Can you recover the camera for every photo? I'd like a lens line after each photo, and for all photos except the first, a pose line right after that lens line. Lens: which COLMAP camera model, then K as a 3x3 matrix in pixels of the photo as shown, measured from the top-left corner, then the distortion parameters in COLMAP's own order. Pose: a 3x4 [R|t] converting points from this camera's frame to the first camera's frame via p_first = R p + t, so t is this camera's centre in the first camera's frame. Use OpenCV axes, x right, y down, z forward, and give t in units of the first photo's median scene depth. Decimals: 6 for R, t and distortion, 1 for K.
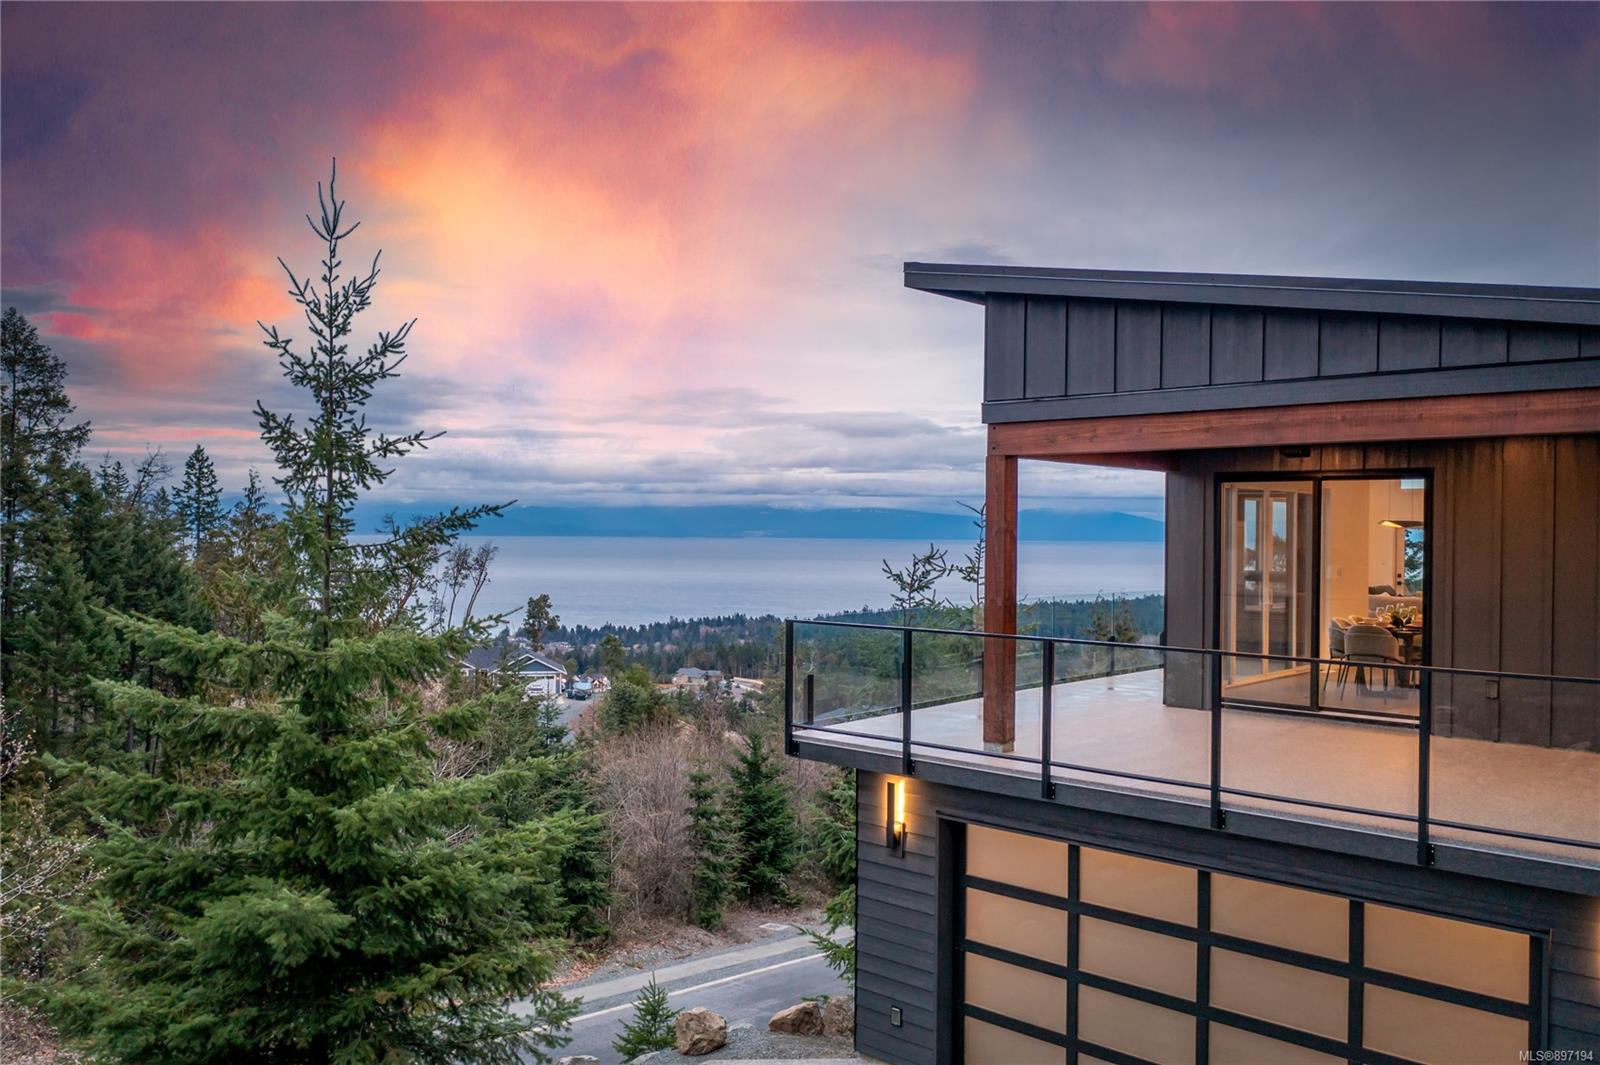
lens RADIAL K [[1261.8, 0, 800.0], [0, 1261.8, 532.5], [0, 0, 1]] dist [0.003072, 0.003929]
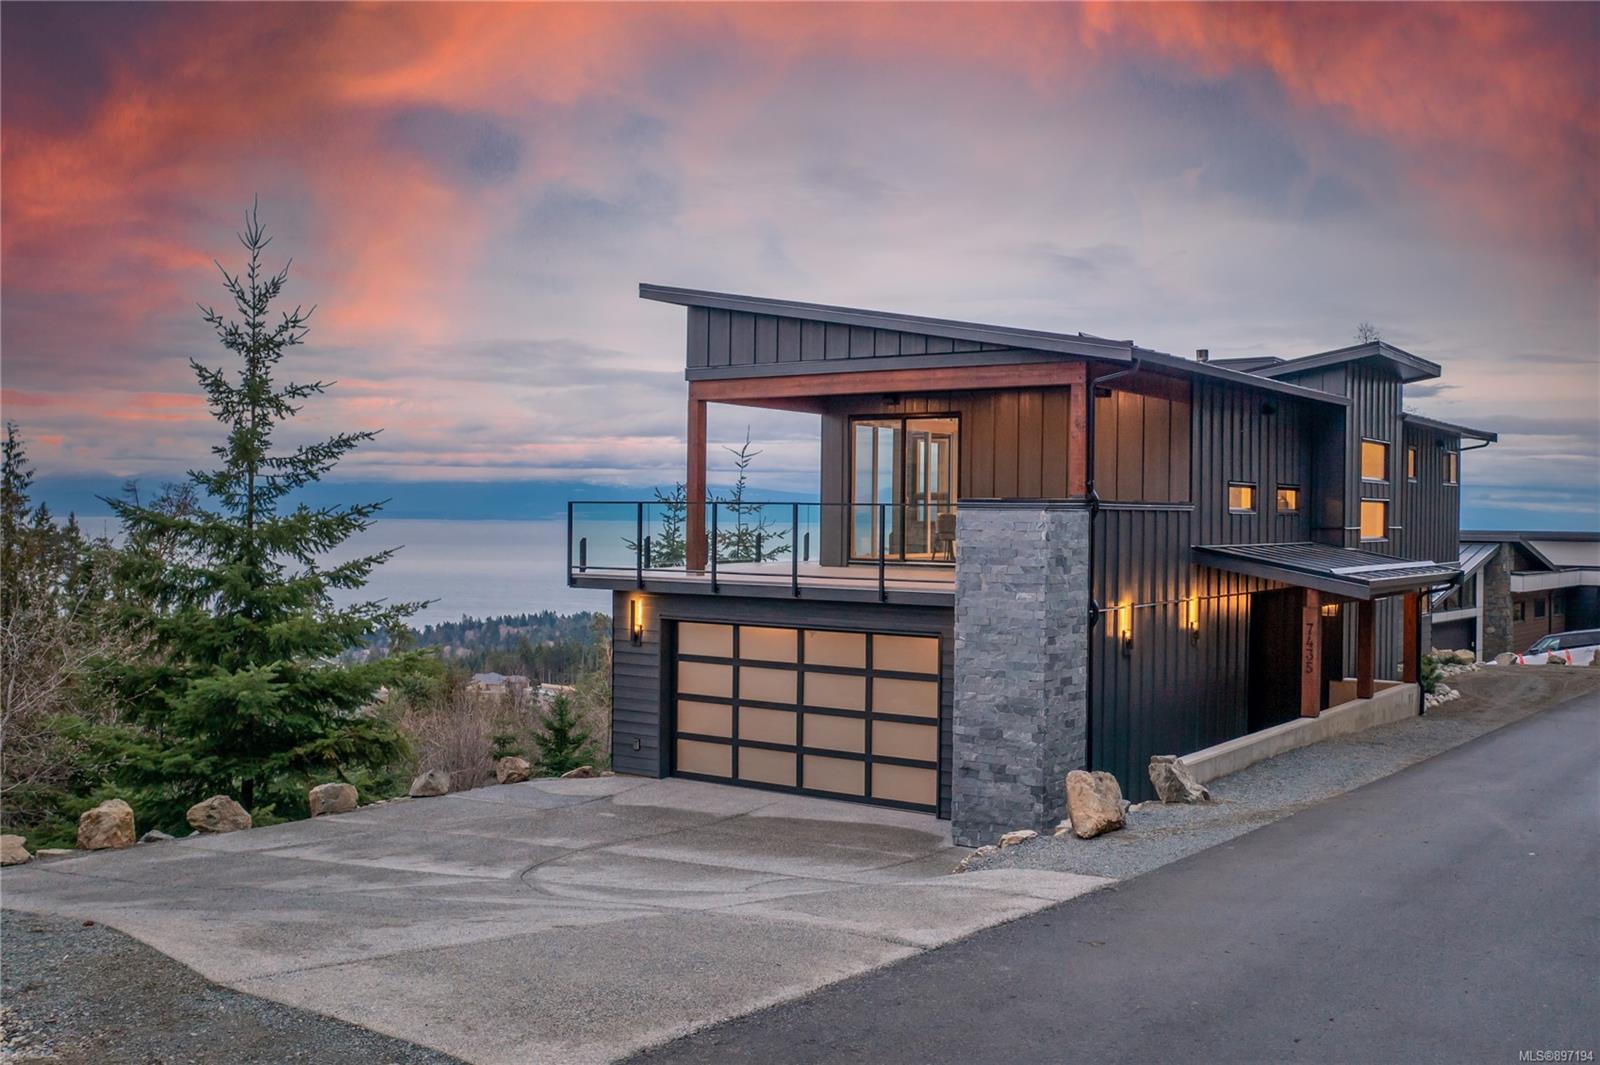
lens RADIAL K [[1505.2, 0, 851.5], [0, 1505.2, 523.9], [0, 0, 1]] dist [0.010726, 0.005208]
pose [[0.988697, -0.000099, 0.149924, 0.051820], [-0.000771, 0.999983, 0.005749, 0.076442], [-0.149922, -0.005800, 0.988681, -0.839286]]
